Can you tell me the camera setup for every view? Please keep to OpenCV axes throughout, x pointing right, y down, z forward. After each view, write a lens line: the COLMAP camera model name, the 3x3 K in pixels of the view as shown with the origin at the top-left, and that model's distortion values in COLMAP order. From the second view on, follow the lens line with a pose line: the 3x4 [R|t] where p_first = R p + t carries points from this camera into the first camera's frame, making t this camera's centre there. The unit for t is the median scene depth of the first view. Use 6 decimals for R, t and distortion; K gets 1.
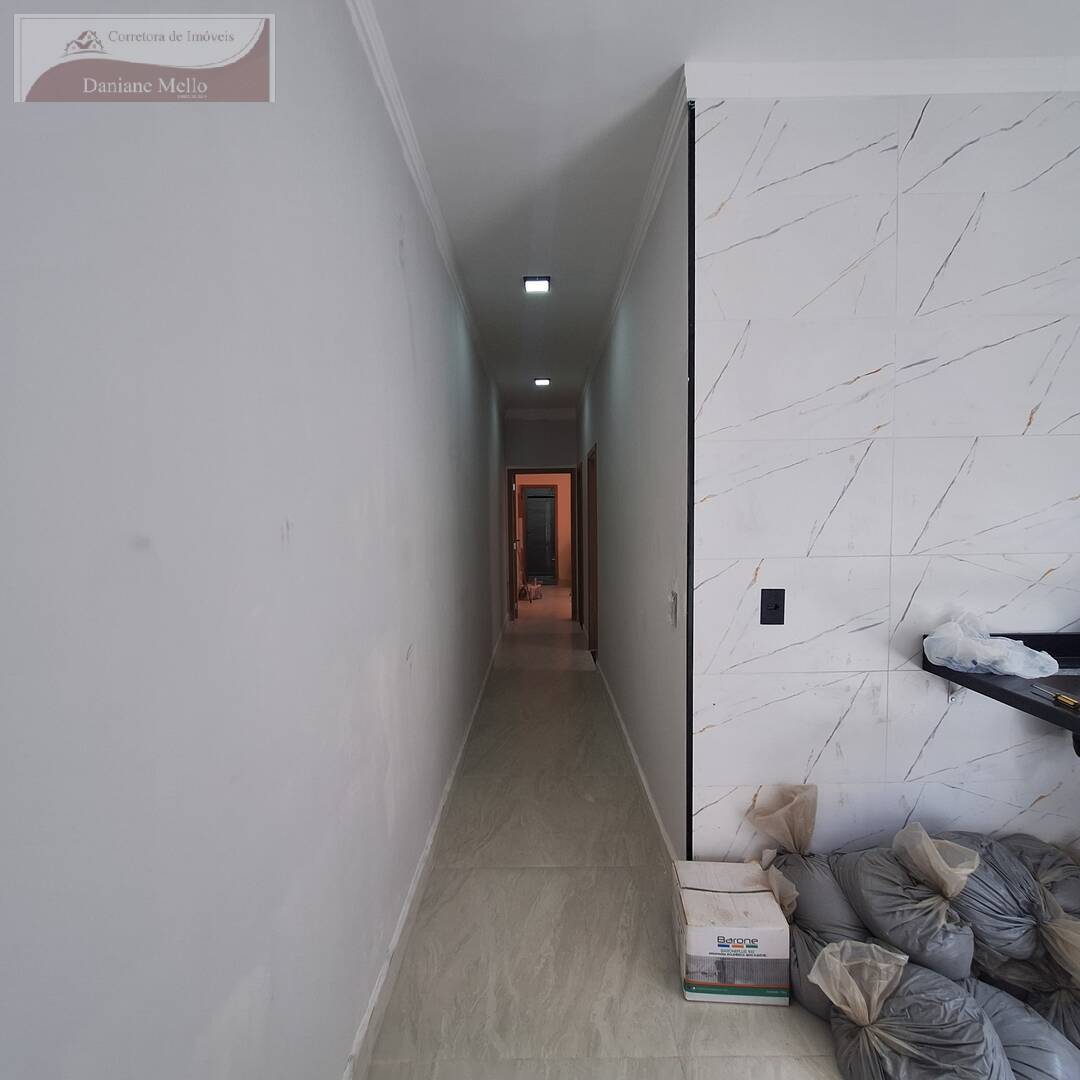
lens RADIAL K [[572.8, 0, 545.4], [0, 572.8, 535.5], [0, 0, 1]] dist [0.002155, 0.003648]
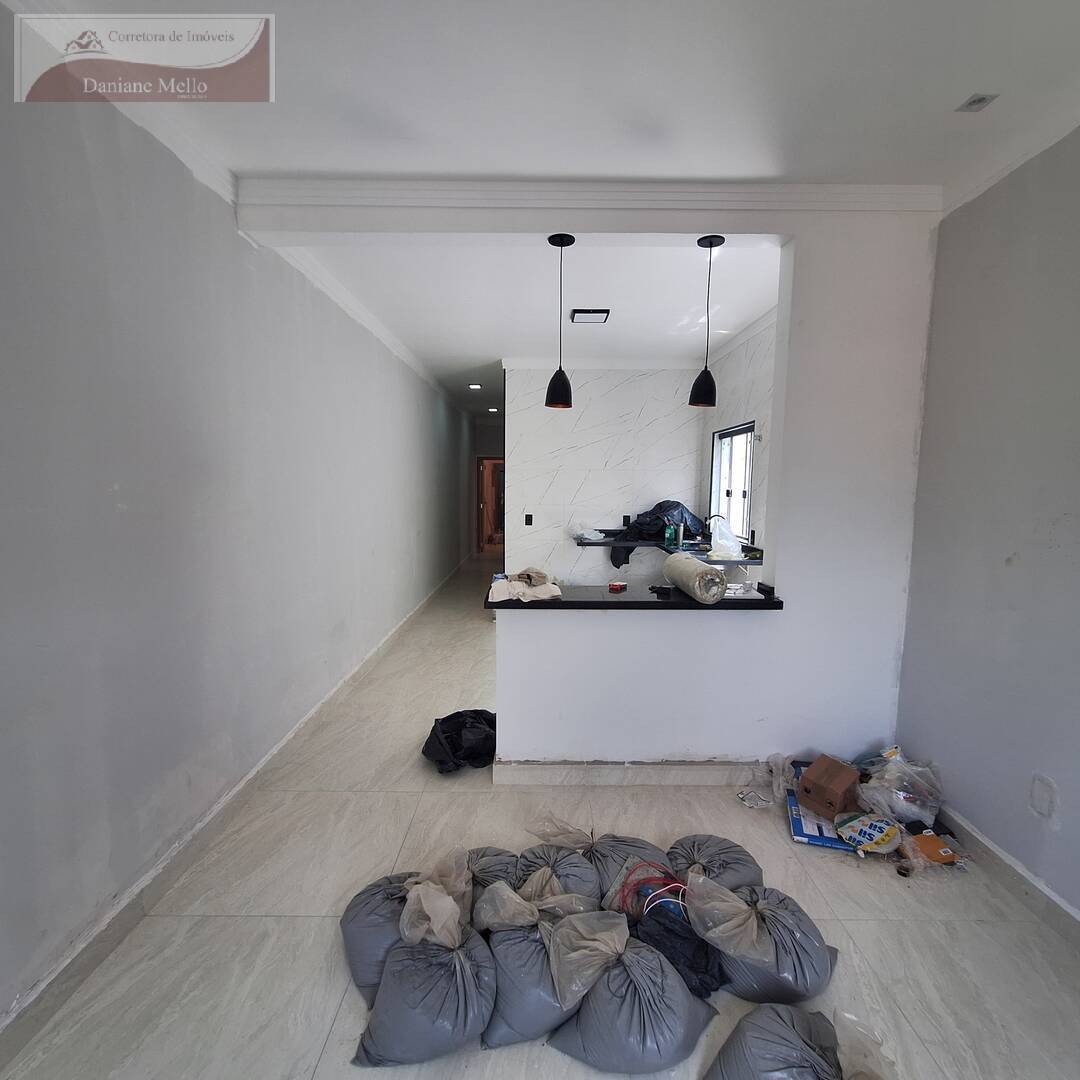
lens RADIAL K [[572.8, 0, 538.9], [0, 572.8, 537.4], [0, 0, 1]] dist [0.002155, 0.003648]
pose [[0.999679, 0.023744, -0.008801, 0.506670], [-0.023173, 0.997919, 0.060169, 0.027198], [0.010212, -0.059946, 0.998149, -2.395944]]
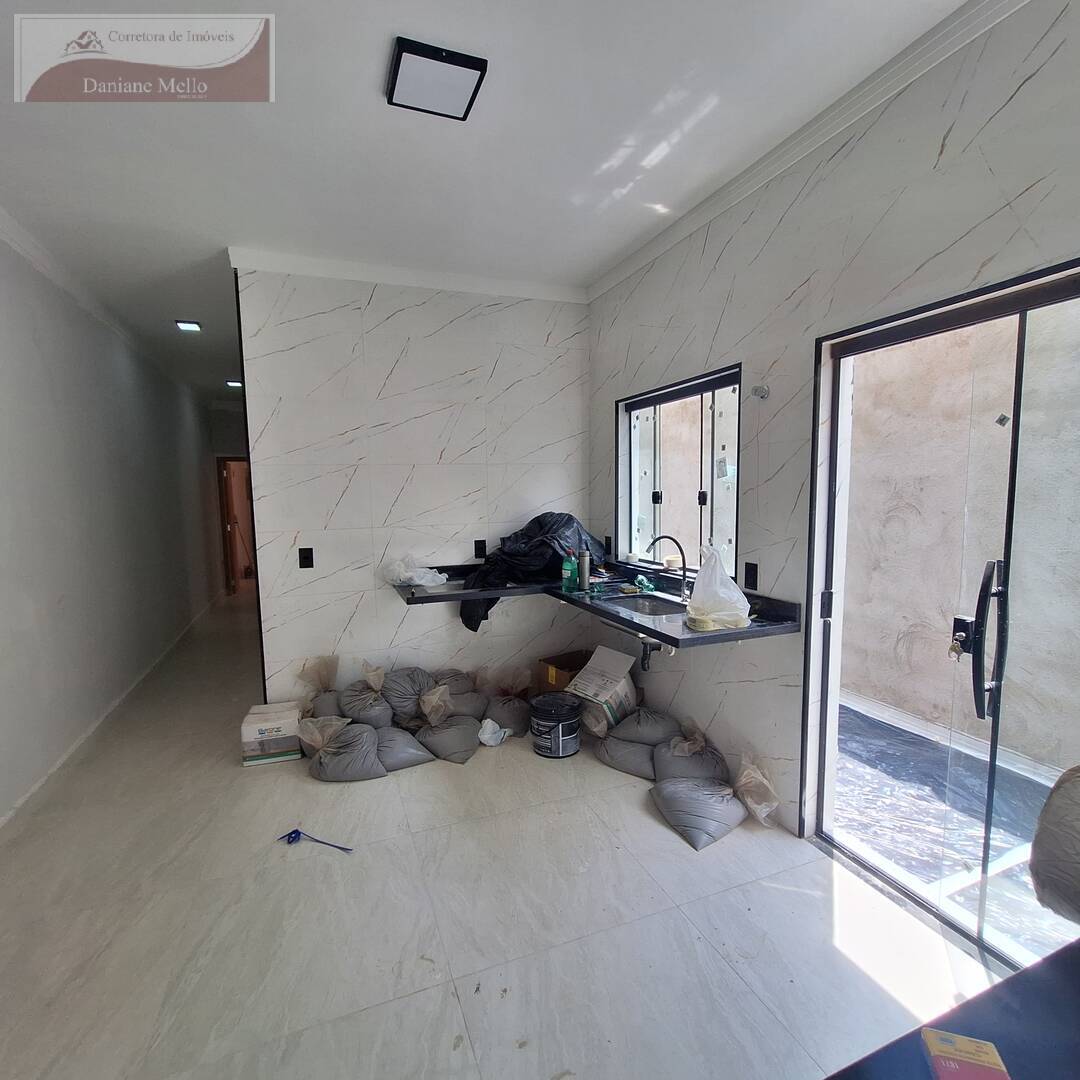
lens RADIAL K [[572.8, 0, 536.0], [0, 572.8, 544.3], [0, 0, 1]] dist [0.002155, 0.003648]
pose [[0.935268, -0.036755, 0.352026, 0.458017], [0.017528, 0.998183, 0.057651, -0.009726], [-0.353505, -0.047749, 0.934213, -0.963030]]
